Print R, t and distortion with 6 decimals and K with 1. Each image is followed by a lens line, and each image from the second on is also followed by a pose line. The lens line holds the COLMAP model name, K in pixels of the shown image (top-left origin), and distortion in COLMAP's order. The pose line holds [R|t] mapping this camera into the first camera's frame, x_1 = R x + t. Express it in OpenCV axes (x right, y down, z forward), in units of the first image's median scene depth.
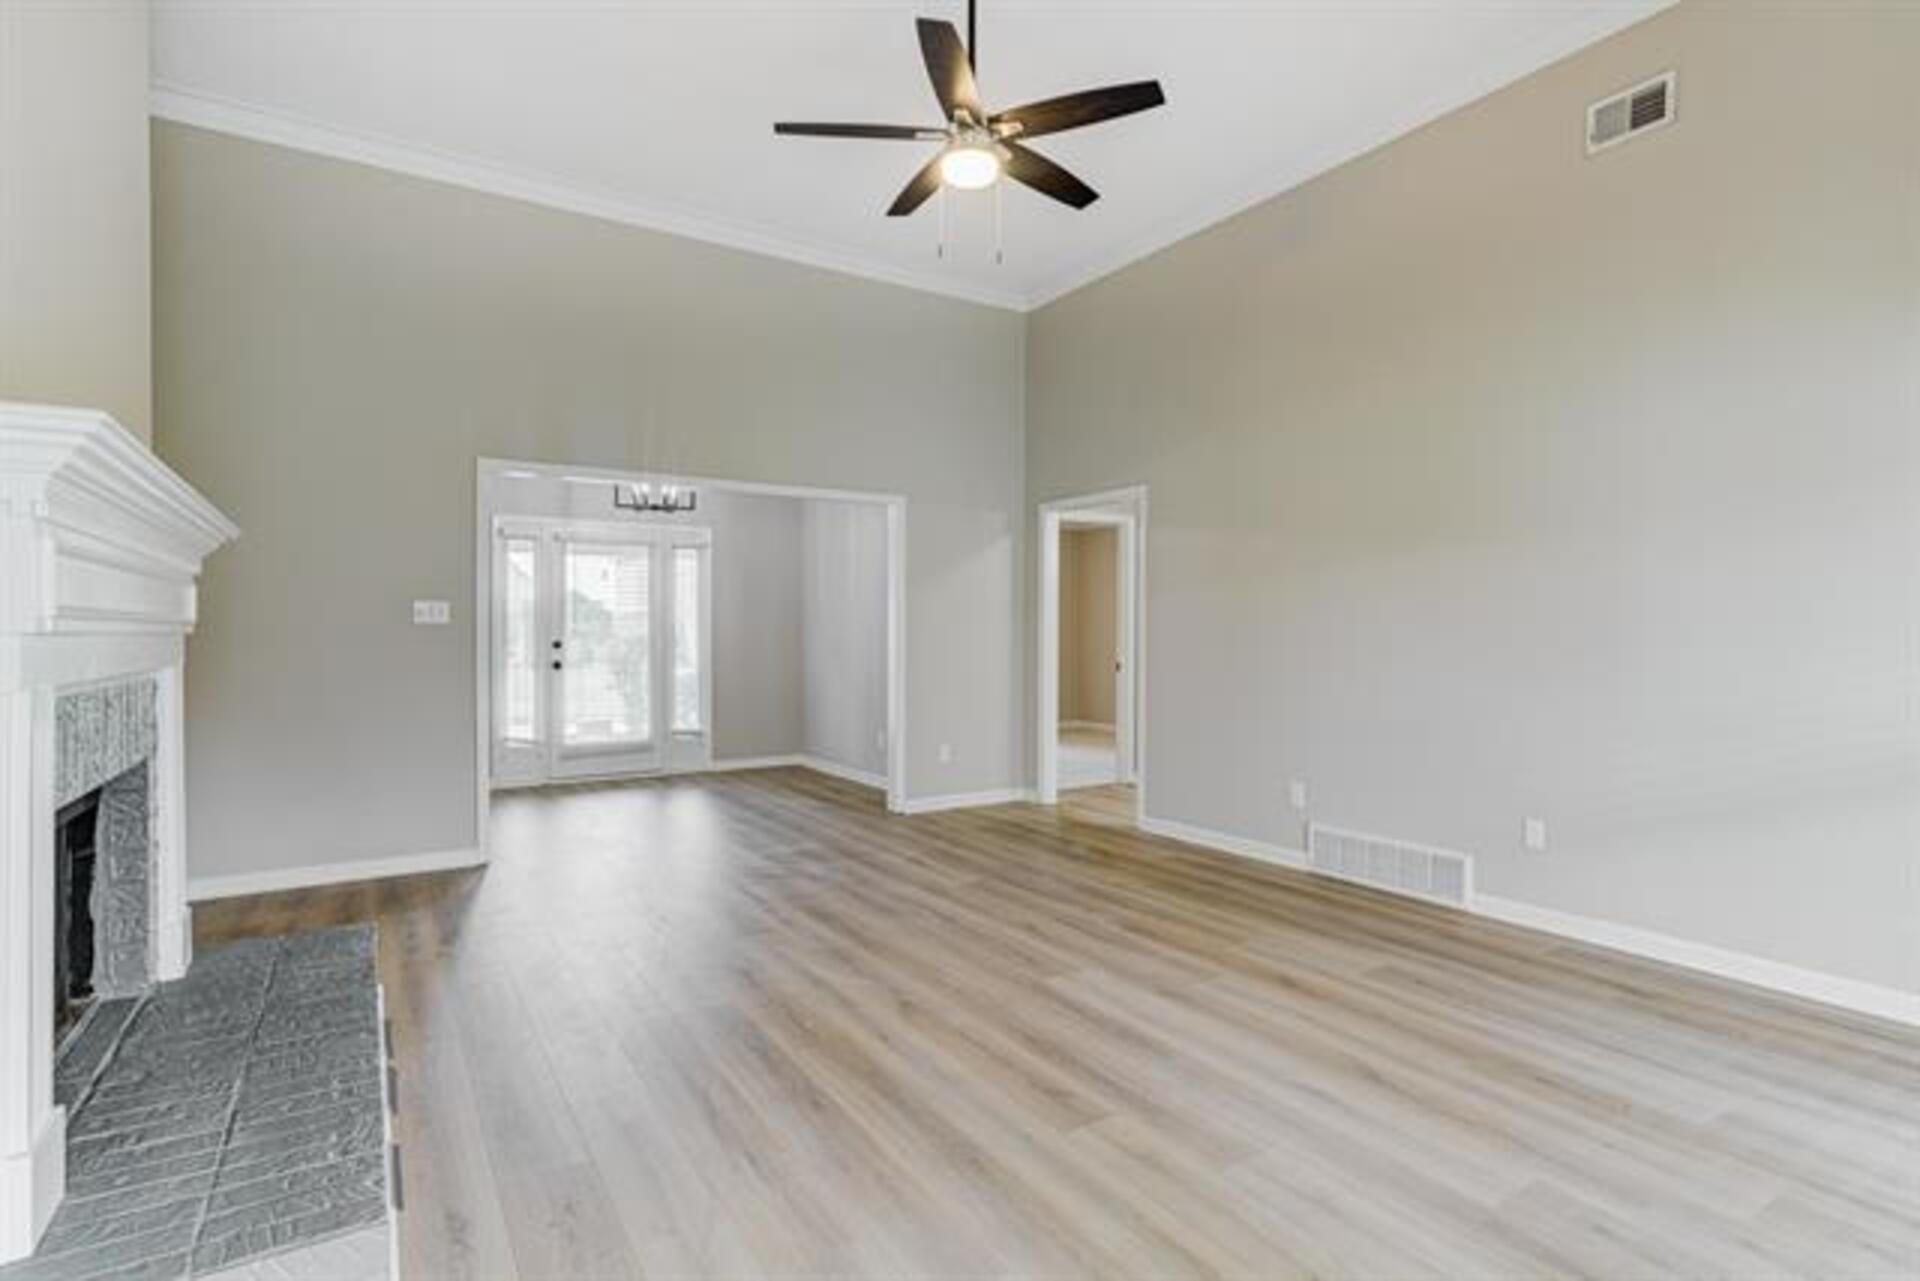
lens RADIAL K [[928.6, 0, 949.9], [0, 928.6, 641.8], [0, 0, 1]] dist [0.000681, 0.000474]
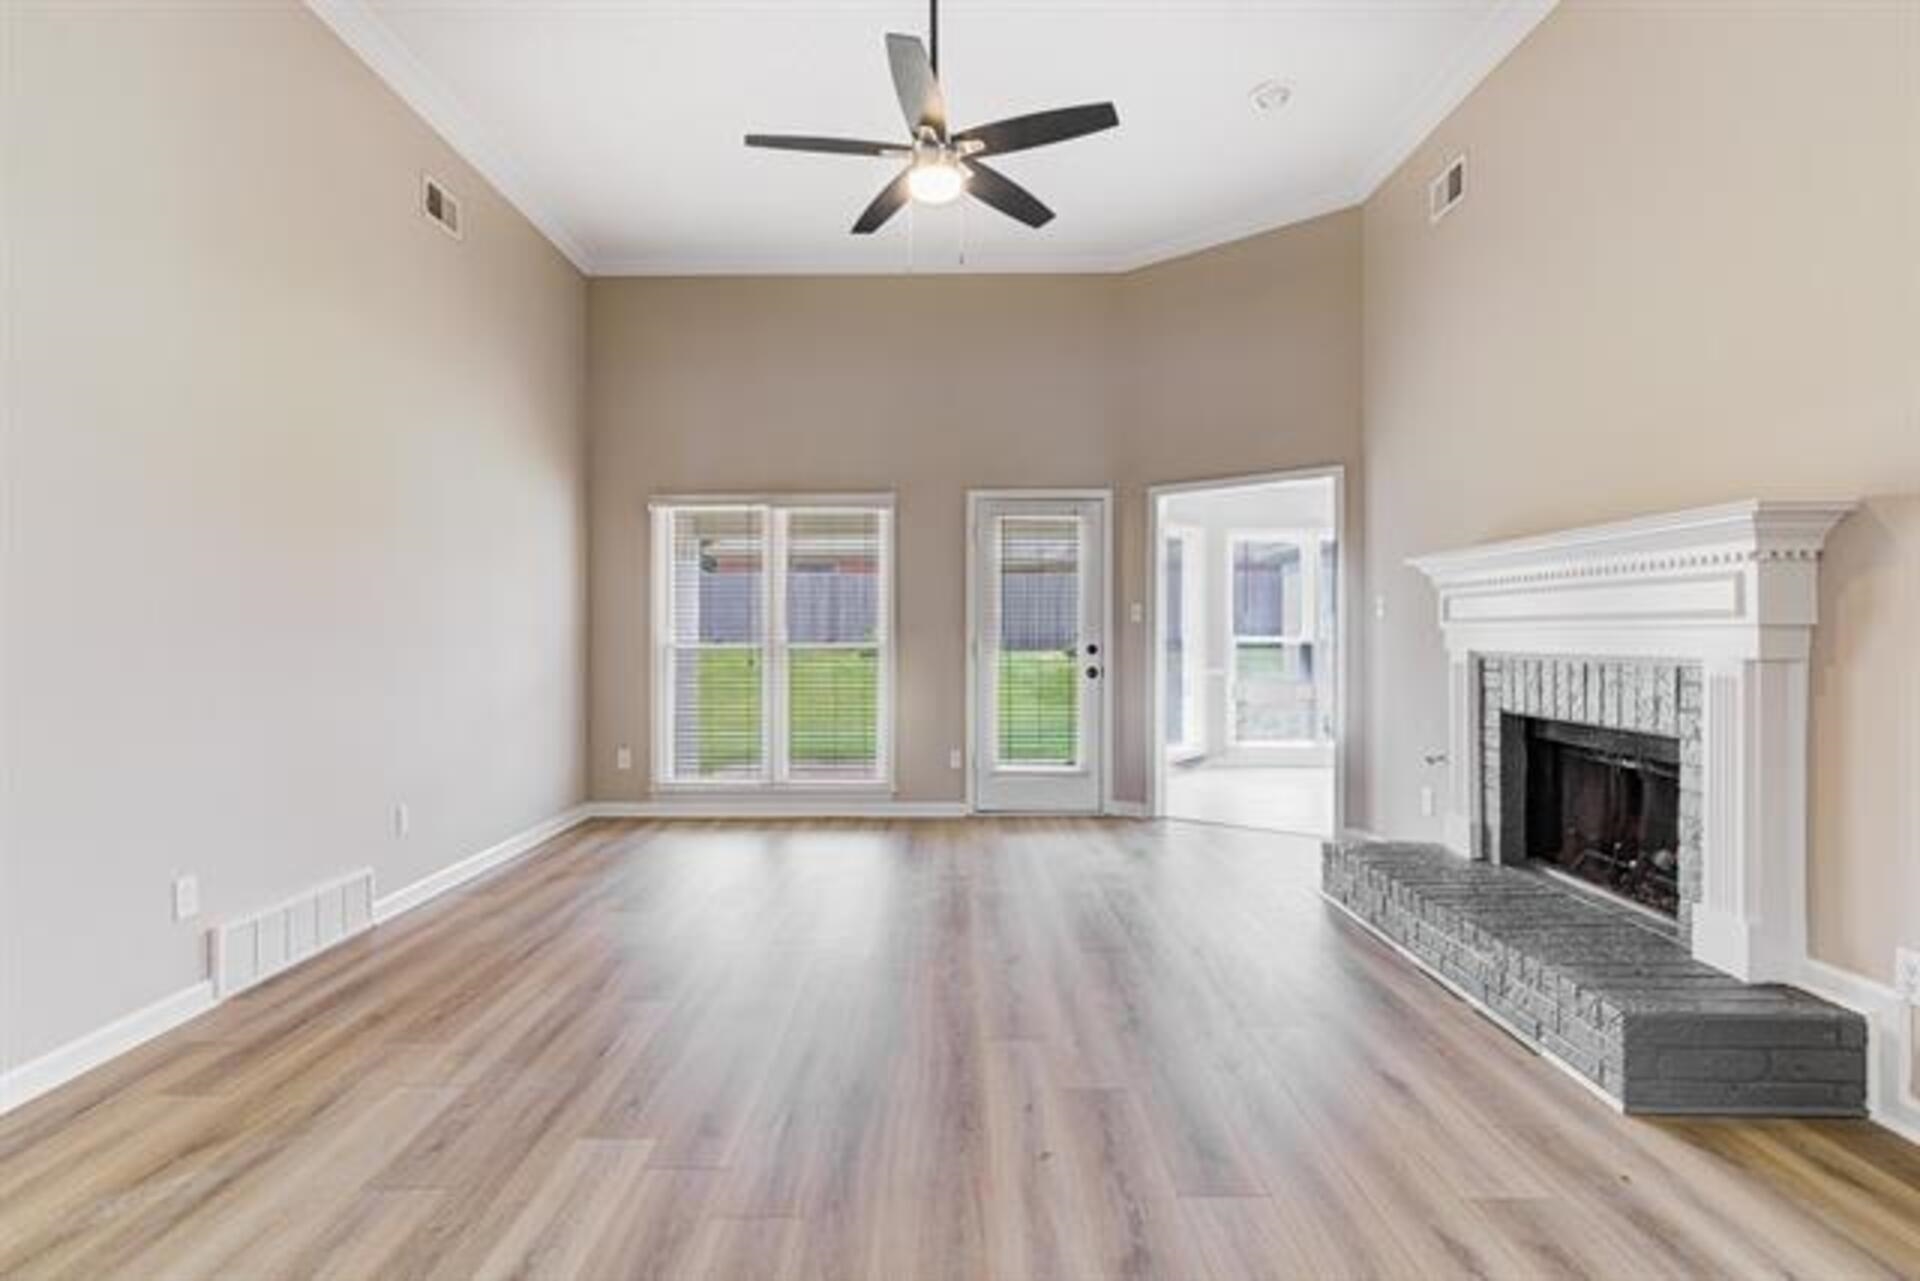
lens RADIAL K [[928.6, 0, 950.4], [0, 928.6, 635.0], [0, 0, 1]] dist [0.000681, 0.000474]
pose [[-0.844841, 0.005274, 0.534991, -0.423675], [0.007682, 0.999968, 0.002273, -0.001100], [-0.534962, 0.006030, -0.844855, 1.436895]]
